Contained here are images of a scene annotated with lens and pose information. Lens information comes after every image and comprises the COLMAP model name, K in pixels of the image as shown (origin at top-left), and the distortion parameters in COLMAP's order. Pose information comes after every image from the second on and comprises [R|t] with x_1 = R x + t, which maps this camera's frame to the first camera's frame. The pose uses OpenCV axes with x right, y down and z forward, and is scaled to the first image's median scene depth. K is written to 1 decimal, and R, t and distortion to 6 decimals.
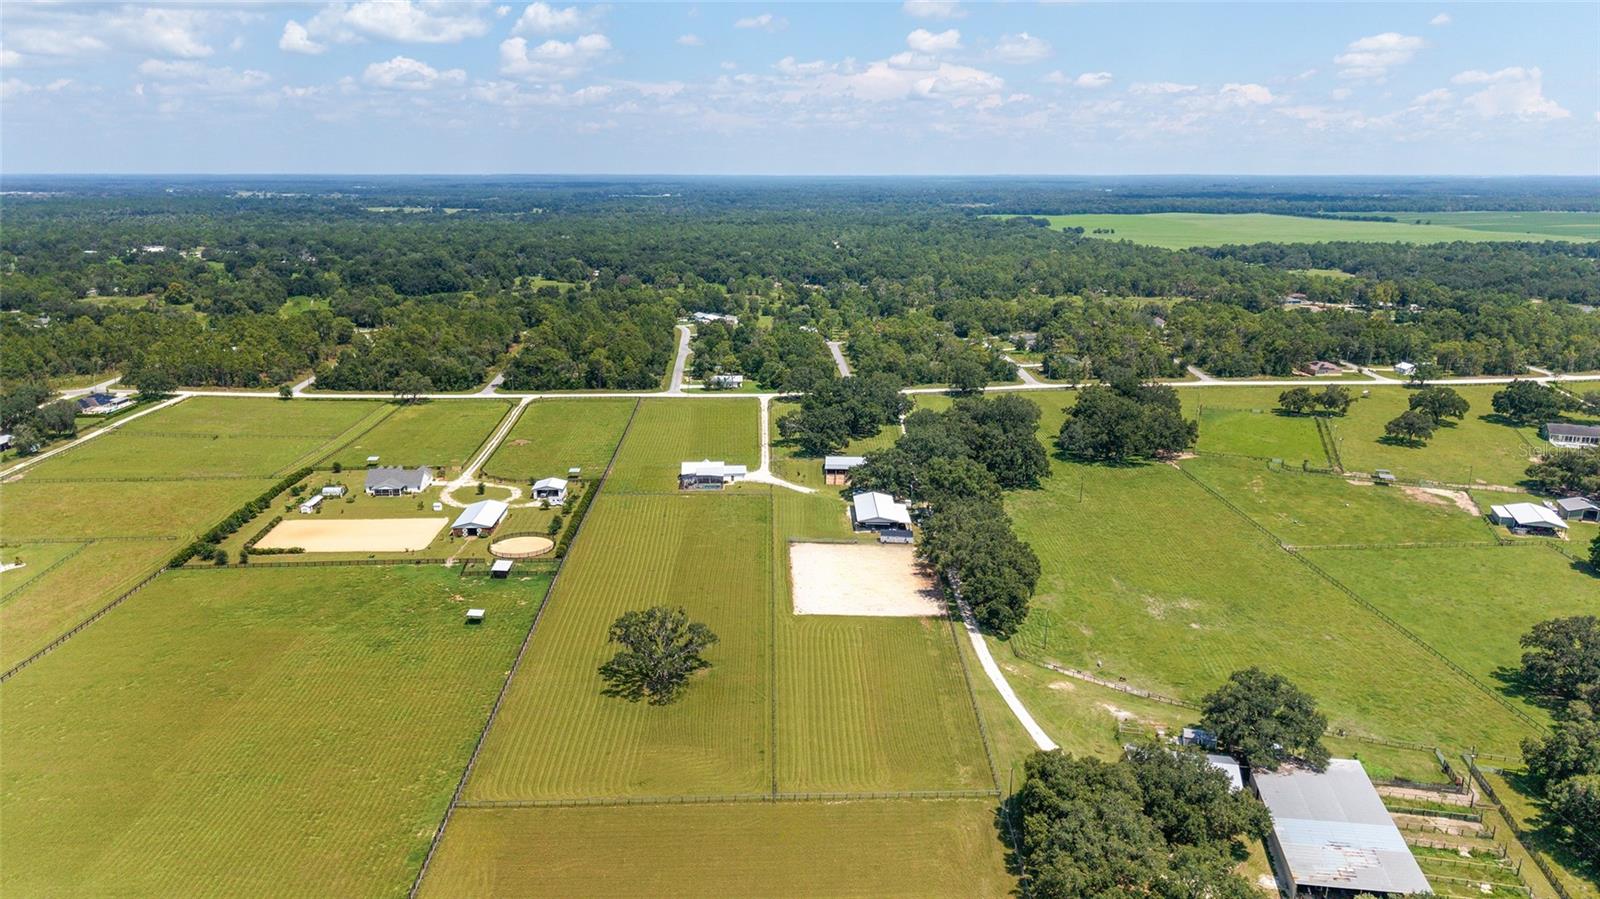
lens RADIAL K [[1073.0, 0, 823.3], [0, 1073.0, 433.4], [0, 0, 1]] dist [0.023388, -0.026137]
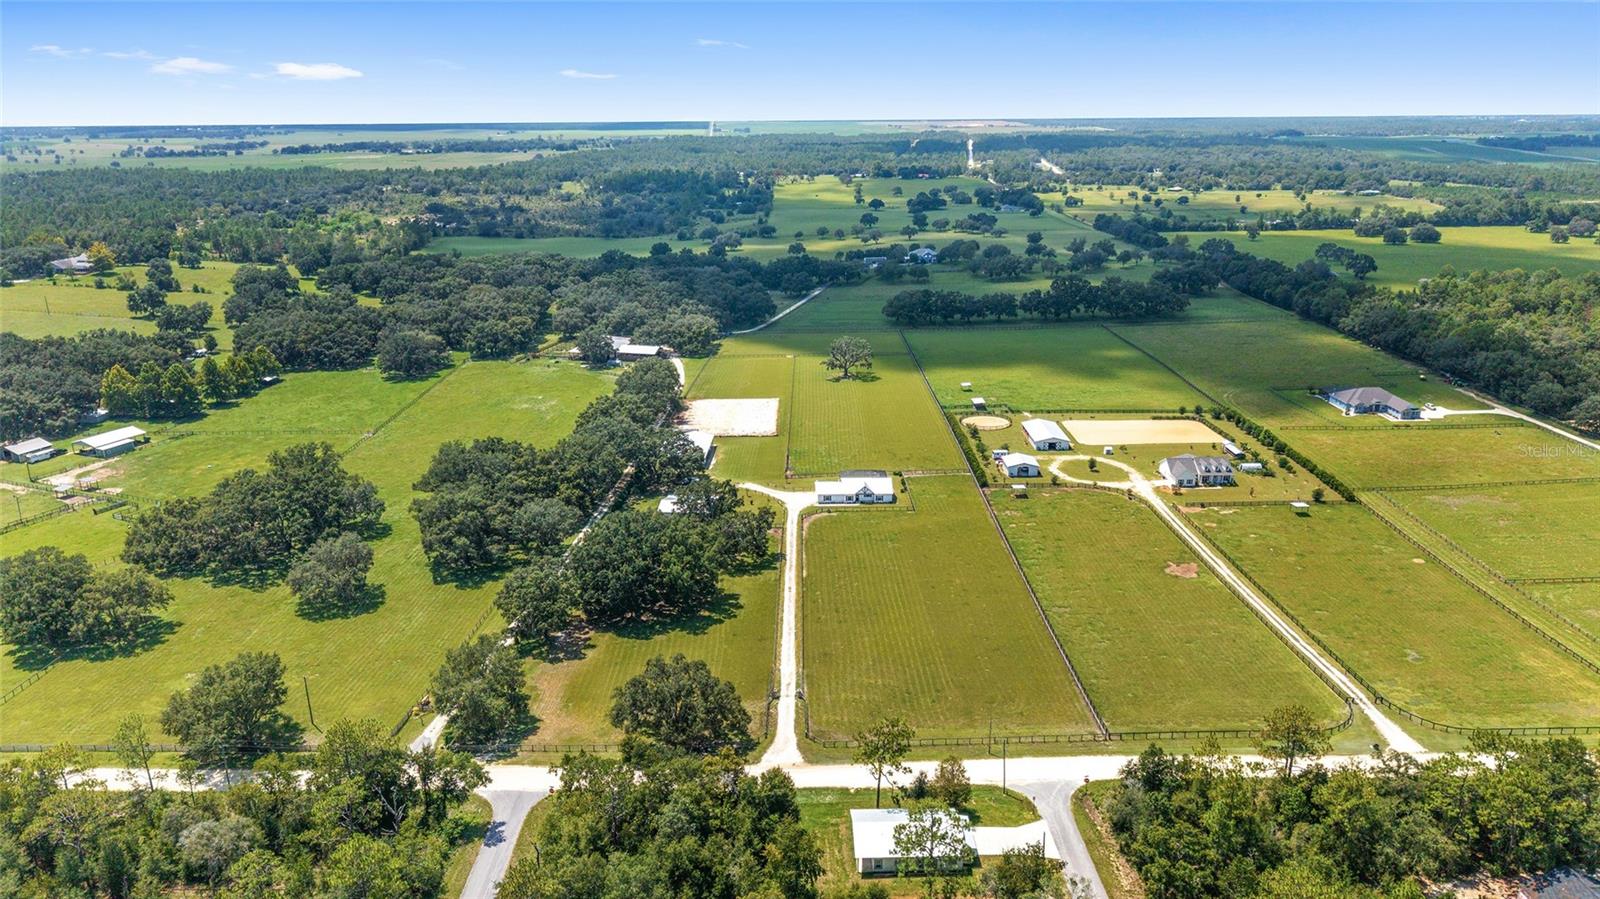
lens RADIAL K [[1073.0, 0, 810.0], [0, 1073.0, 448.7], [0, 0, 1]] dist [0.023388, -0.026137]
pose [[-0.998854, -0.010591, 0.046678, -0.102088], [0.015269, 0.853750, 0.520459, -0.425059], [-0.045364, 0.520575, -0.852610, 1.672211]]
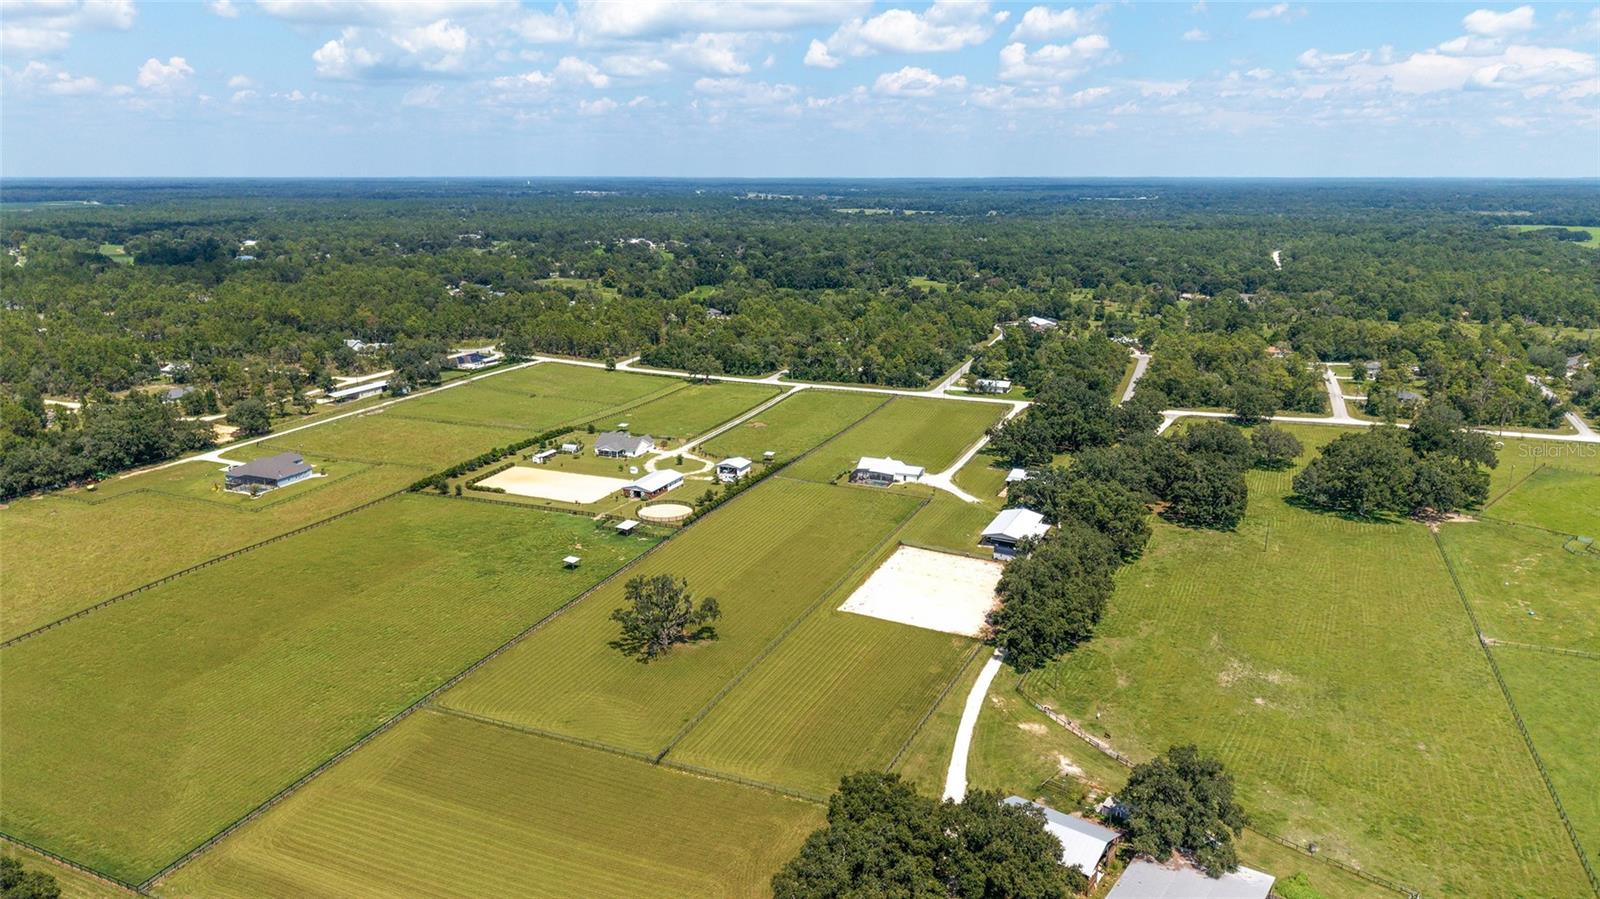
lens RADIAL K [[1073.0, 0, 816.5], [0, 1073.0, 446.0], [0, 0, 1]] dist [0.023388, -0.026137]
pose [[0.904261, 0.105567, -0.413724, 0.247798], [-0.102032, 0.994307, 0.030702, -0.010732], [0.414610, 0.014451, 0.909884, 0.041079]]
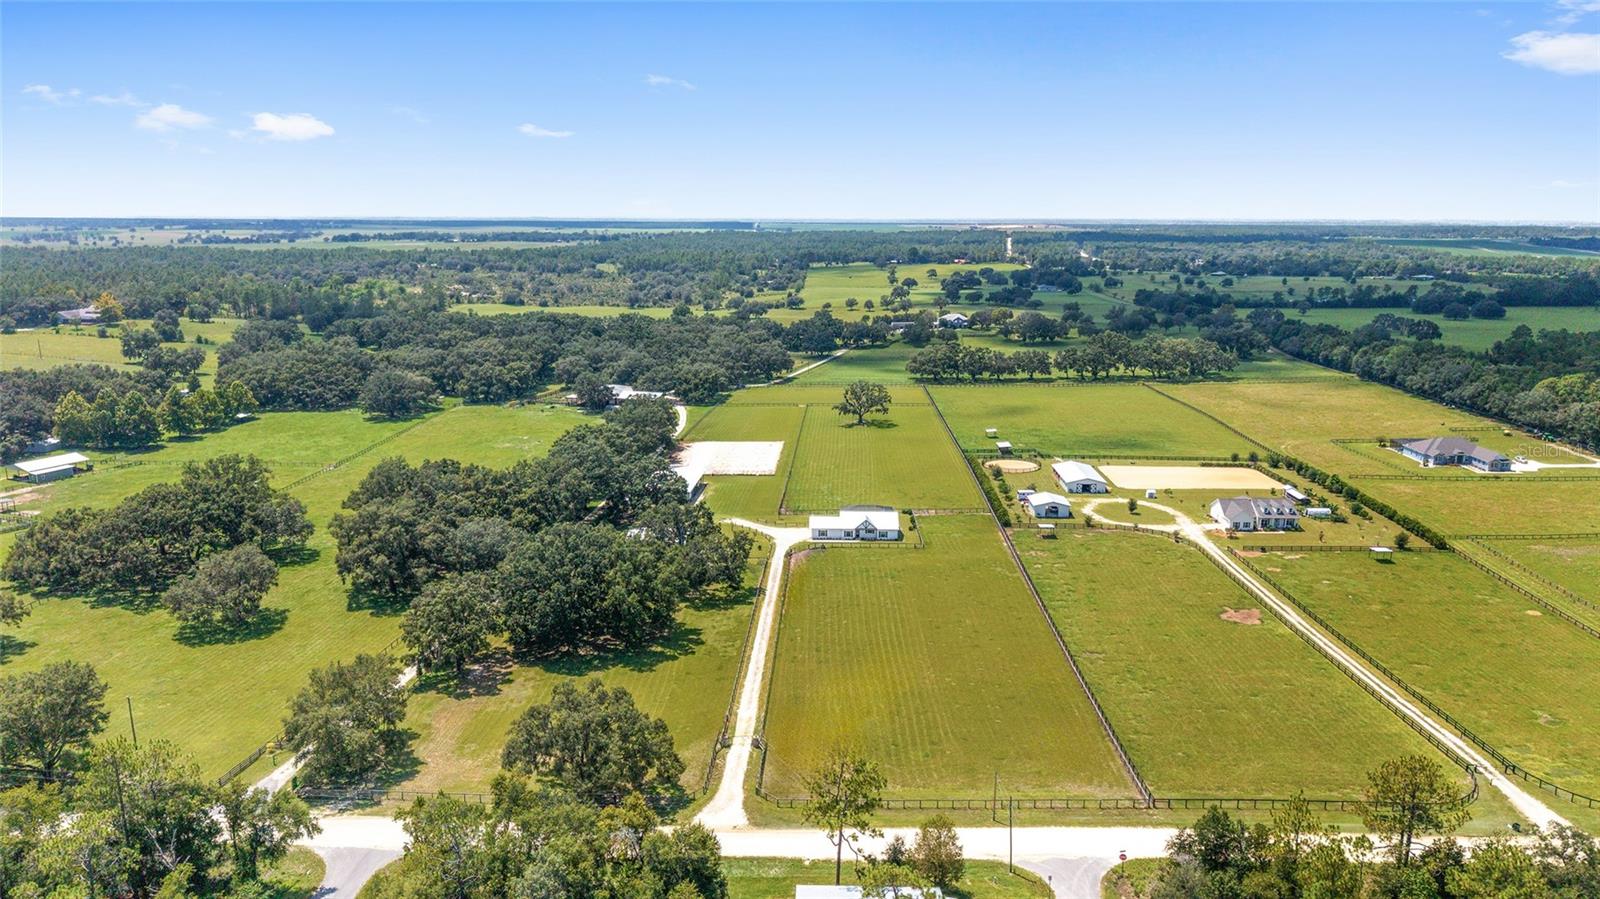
lens RADIAL K [[1073.0, 0, 812.4], [0, 1073.0, 452.9], [0, 0, 1]] dist [0.023388, -0.026137]
pose [[-0.996289, -0.025368, 0.082245, -0.127845], [0.013611, 0.897113, 0.441591, -0.326462], [-0.084986, 0.441072, -0.893439, 1.602303]]
